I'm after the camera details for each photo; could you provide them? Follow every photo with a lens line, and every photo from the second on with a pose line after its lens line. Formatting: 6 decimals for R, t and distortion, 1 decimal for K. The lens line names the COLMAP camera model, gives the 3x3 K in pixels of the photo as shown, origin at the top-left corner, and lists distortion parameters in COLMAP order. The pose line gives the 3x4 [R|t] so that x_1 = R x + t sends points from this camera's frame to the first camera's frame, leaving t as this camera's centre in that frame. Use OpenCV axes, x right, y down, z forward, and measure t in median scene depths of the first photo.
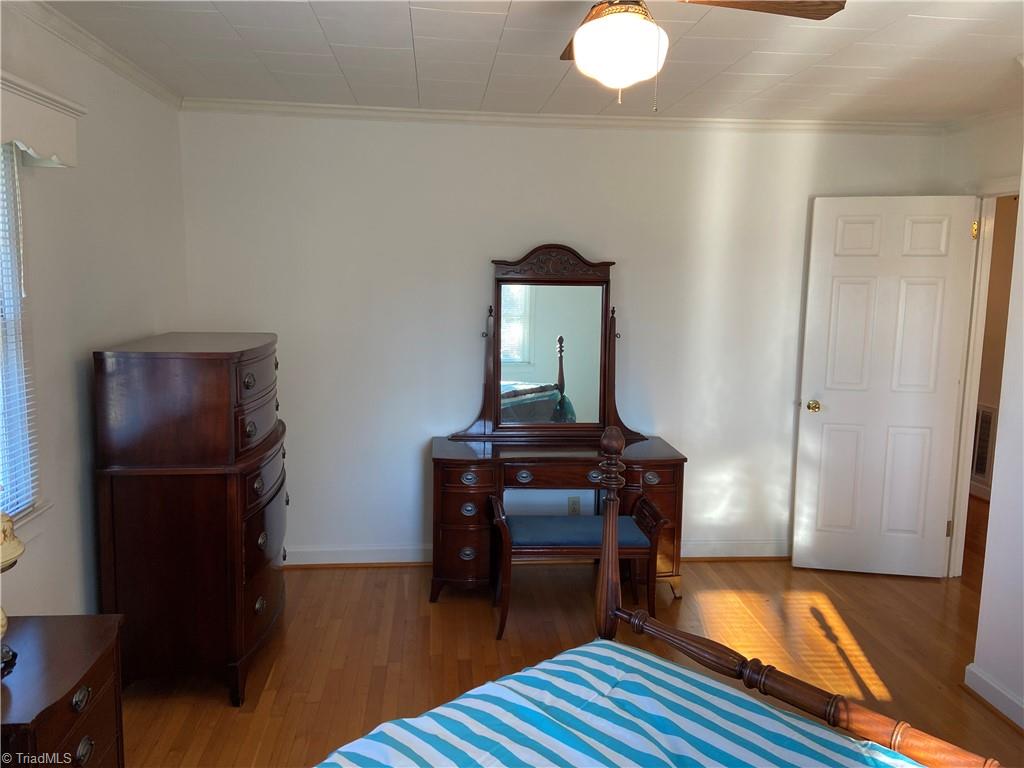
lens RADIAL K [[767.4, 0, 510.4], [0, 767.4, 380.4], [0, 0, 1]] dist [0.110246, -0.131596]
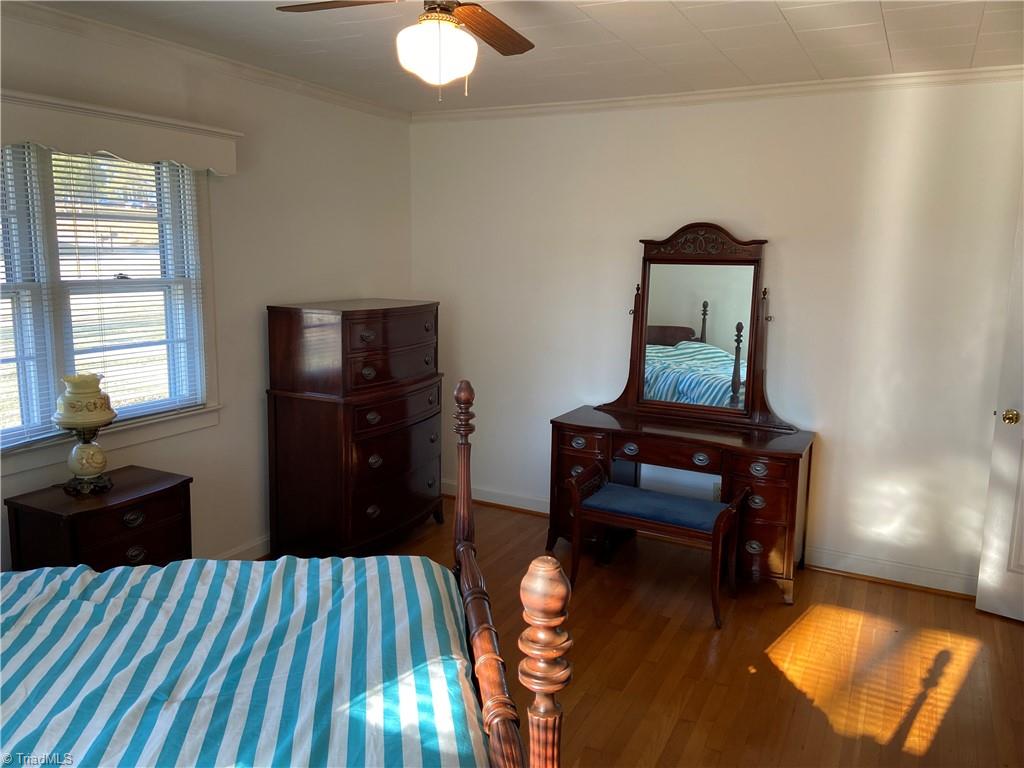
lens RADIAL K [[767.4, 0, 508.3], [0, 767.4, 381.6], [0, 0, 1]] dist [0.110246, -0.131596]
pose [[0.838743, 0.090802, -0.536903, 0.395512], [-0.081023, 0.995834, 0.041843, 0.004467], [0.538466, 0.008406, 0.842605, 0.030735]]
